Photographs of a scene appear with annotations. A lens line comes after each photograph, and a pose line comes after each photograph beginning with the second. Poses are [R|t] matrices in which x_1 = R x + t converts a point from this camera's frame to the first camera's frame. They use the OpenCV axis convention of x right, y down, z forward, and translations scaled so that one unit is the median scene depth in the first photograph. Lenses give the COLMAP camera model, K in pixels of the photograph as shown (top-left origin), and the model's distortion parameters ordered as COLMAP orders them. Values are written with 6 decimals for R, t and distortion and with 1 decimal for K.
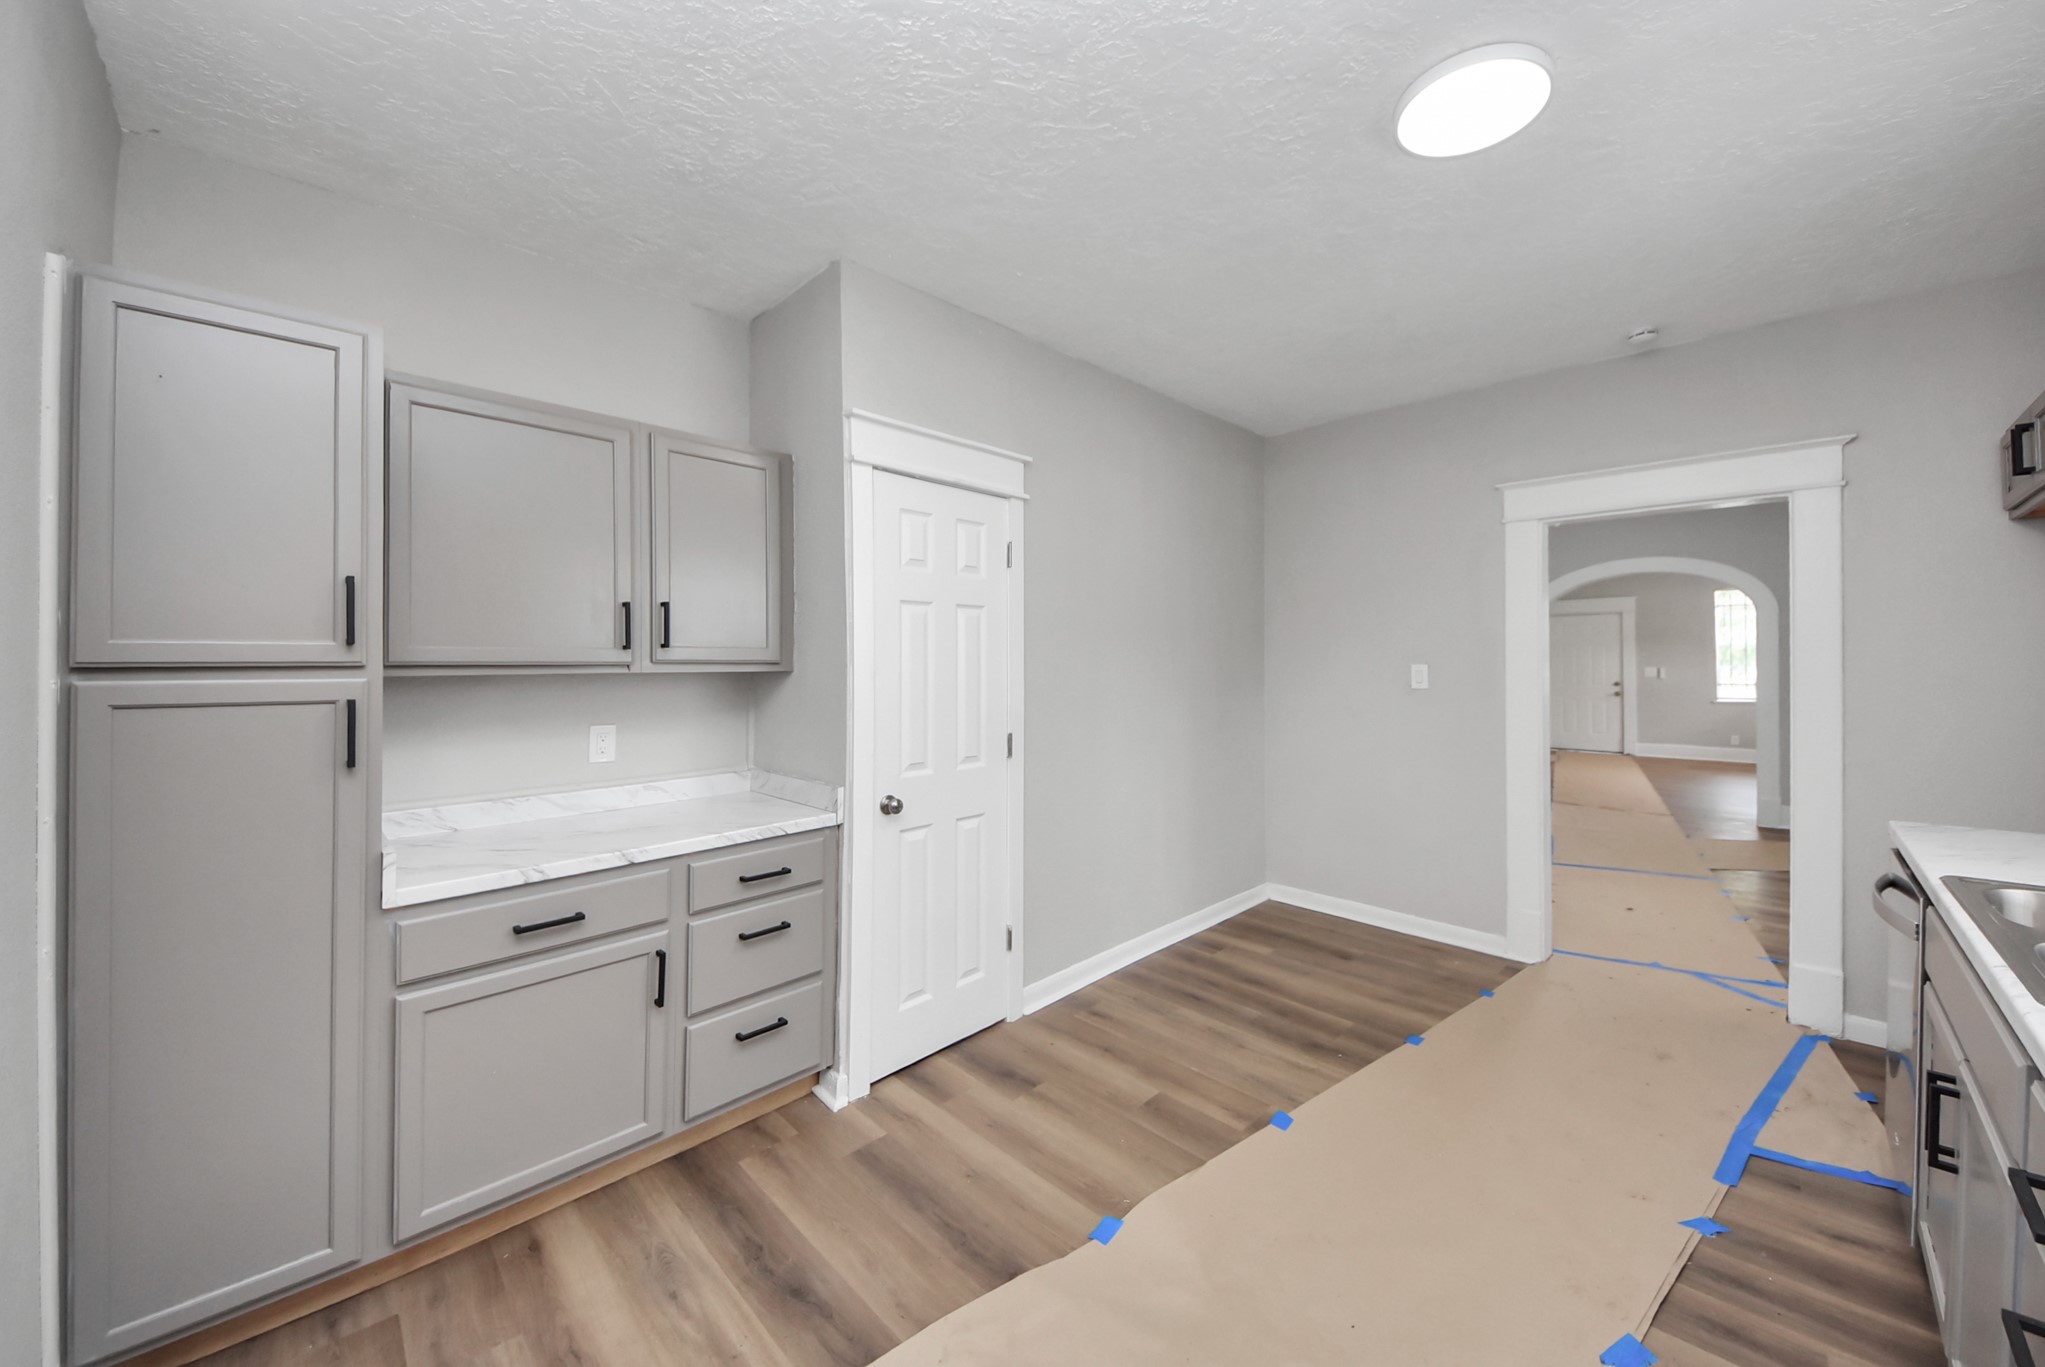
lens RADIAL K [[739.8, 0, 1036.5], [0, 739.8, 658.9], [0, 0, 1]] dist [0.032446, -0.024935]
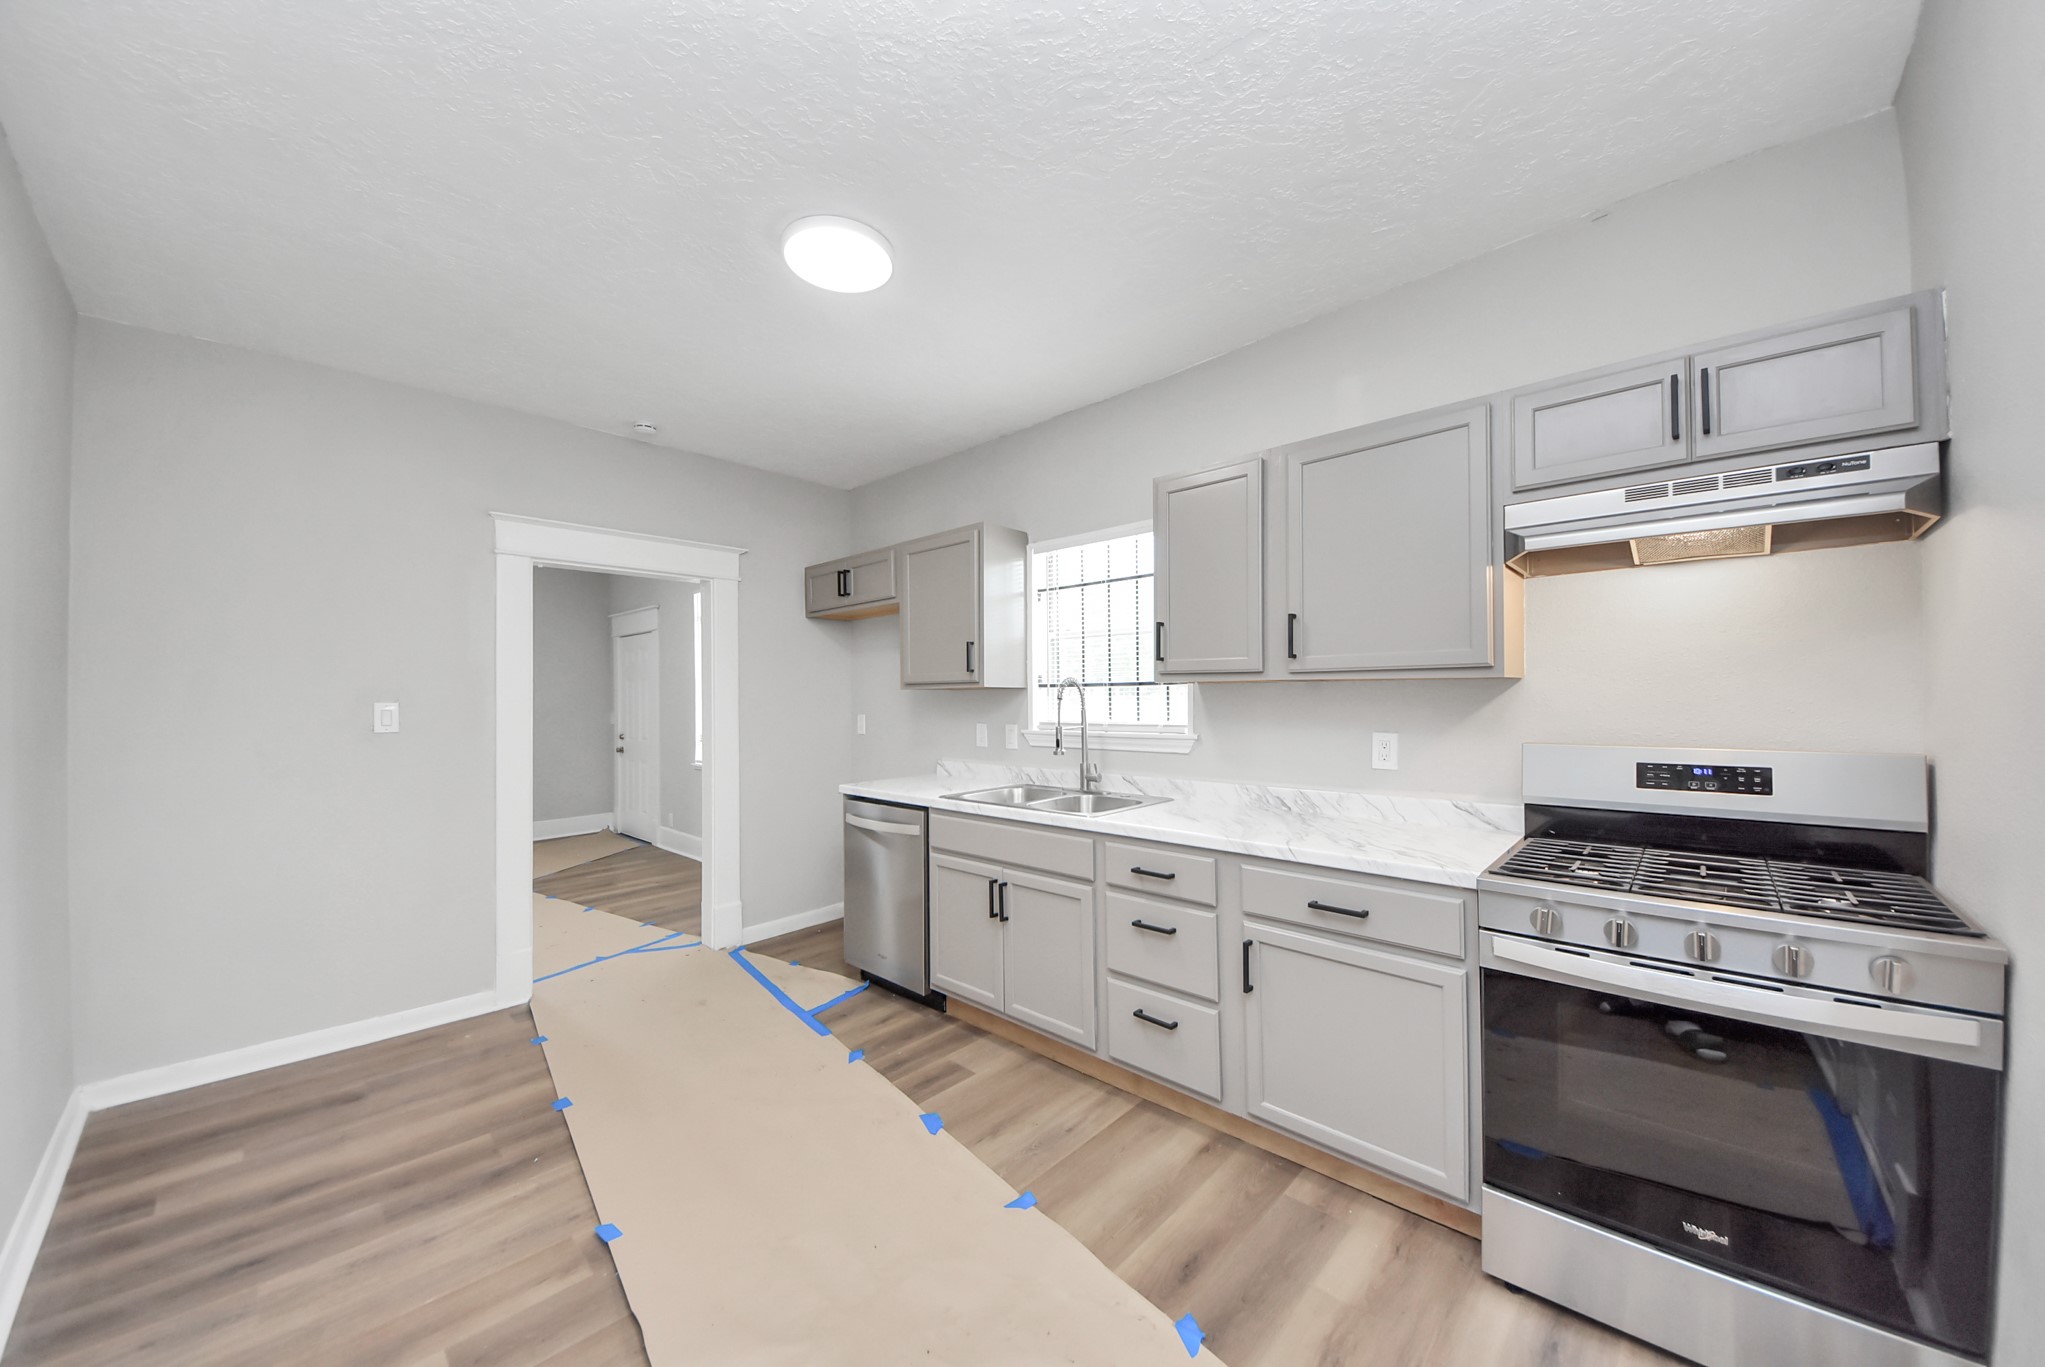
lens RADIAL K [[724.9, 0, 1037.7], [0, 724.9, 692.7], [0, 0, 1]] dist [0.048141, -0.030208]
pose [[-0.039418, 0.010073, 0.999172, -0.425008], [0.010142, 0.999902, -0.009680, 0.015261], [-0.999171, 0.009752, -0.039516, 0.429983]]
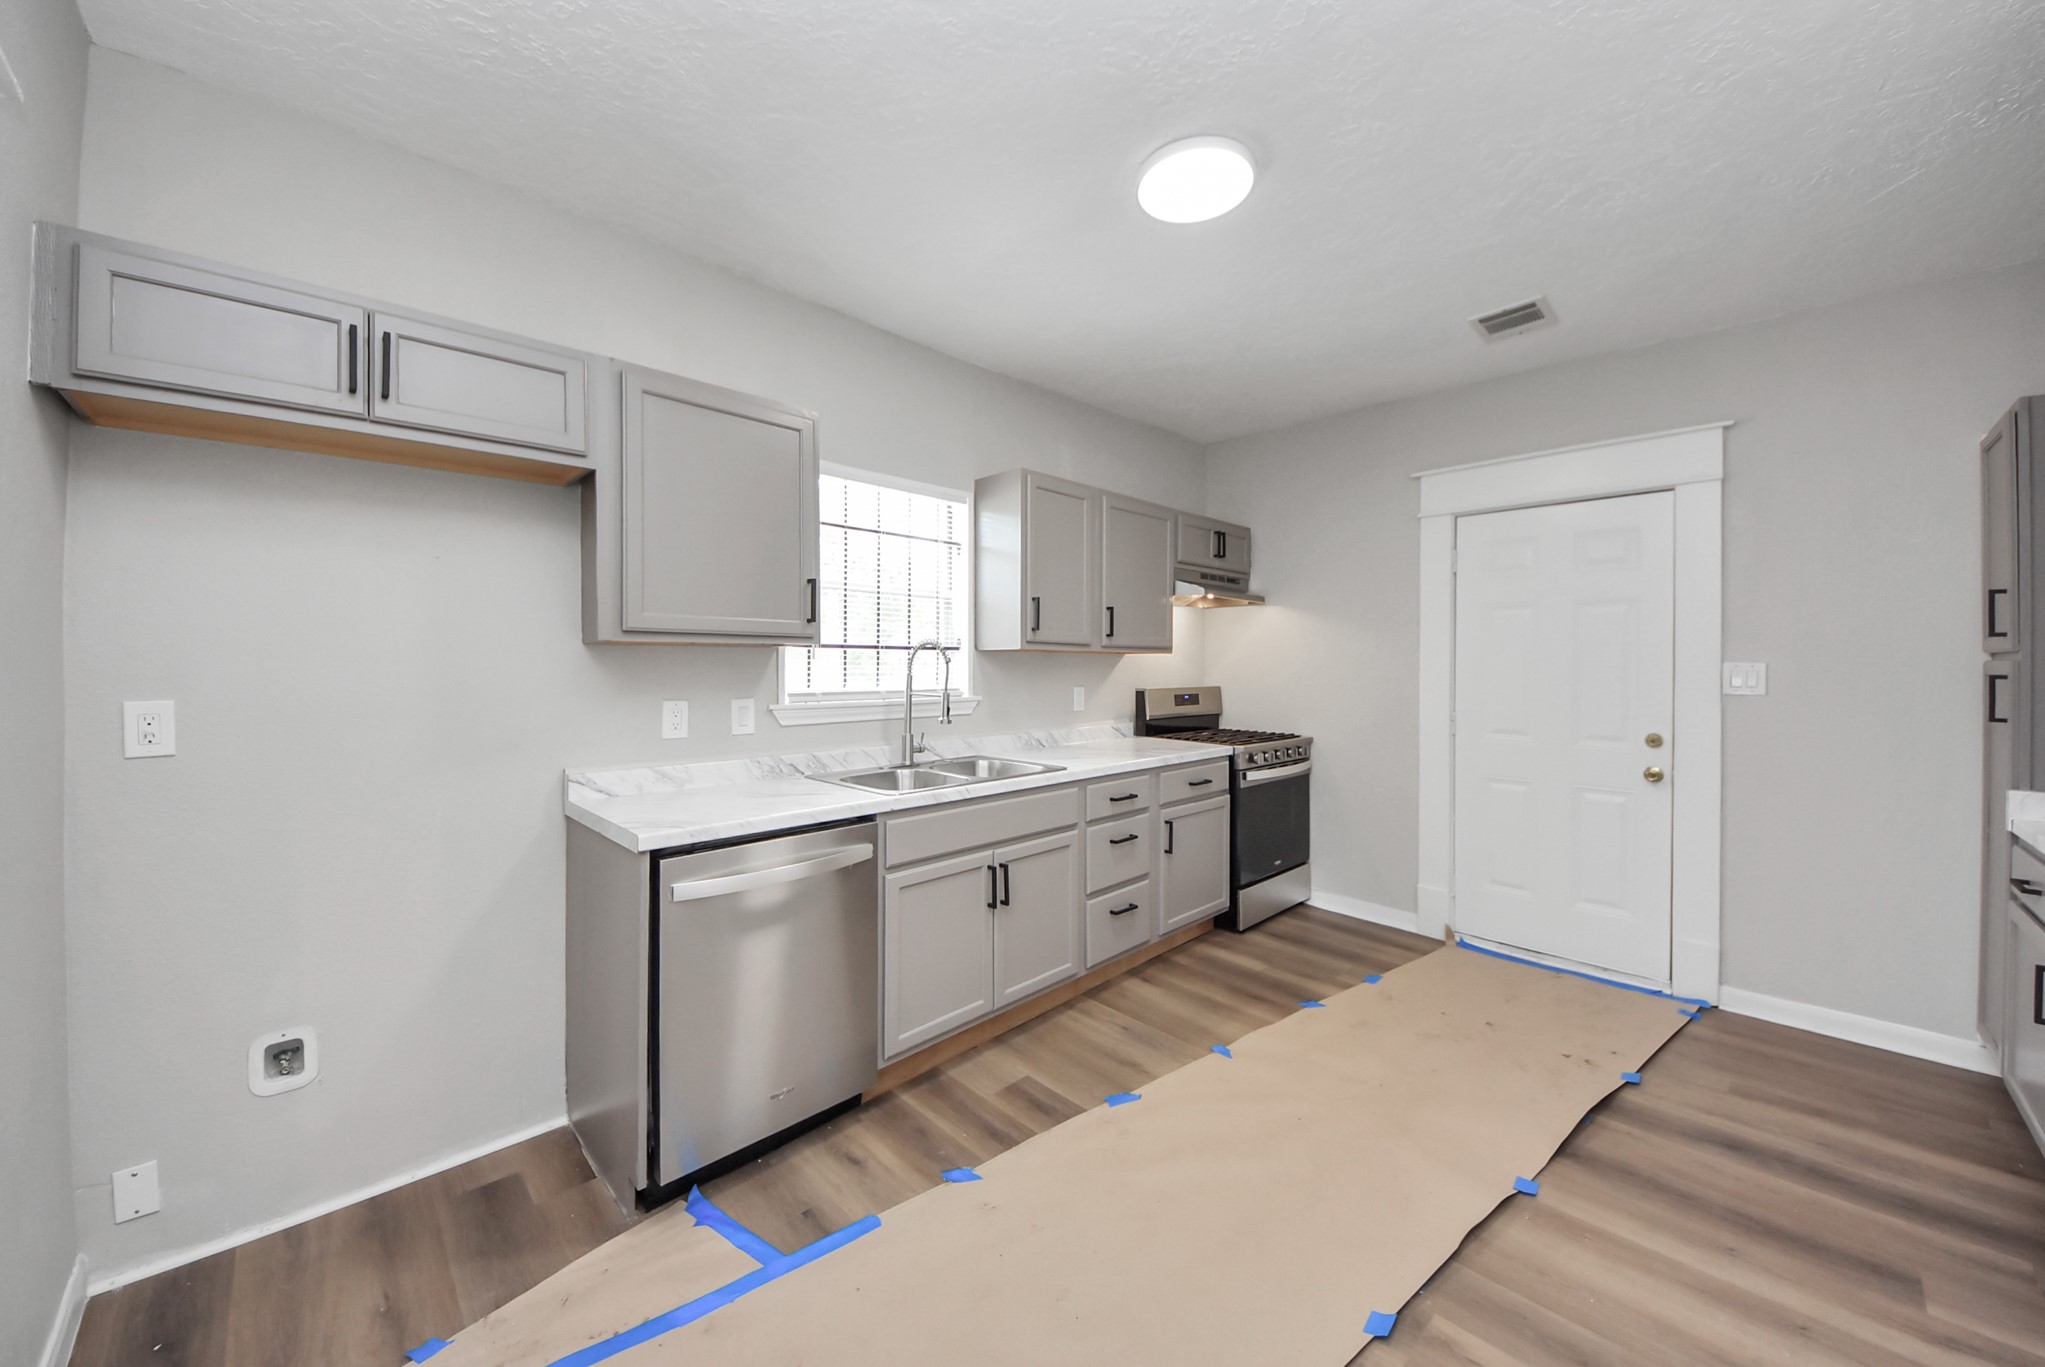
lens RADIAL K [[739.0, 0, 1035.6], [0, 739.0, 668.8], [0, 0, 1]] dist [0.049882, -0.025834]
pose [[-0.999998, 0.001516, 0.001127, 0.509160], [0.001521, 0.999985, 0.005206, 0.017582], [-0.001119, 0.005207, -0.999986, 1.341437]]
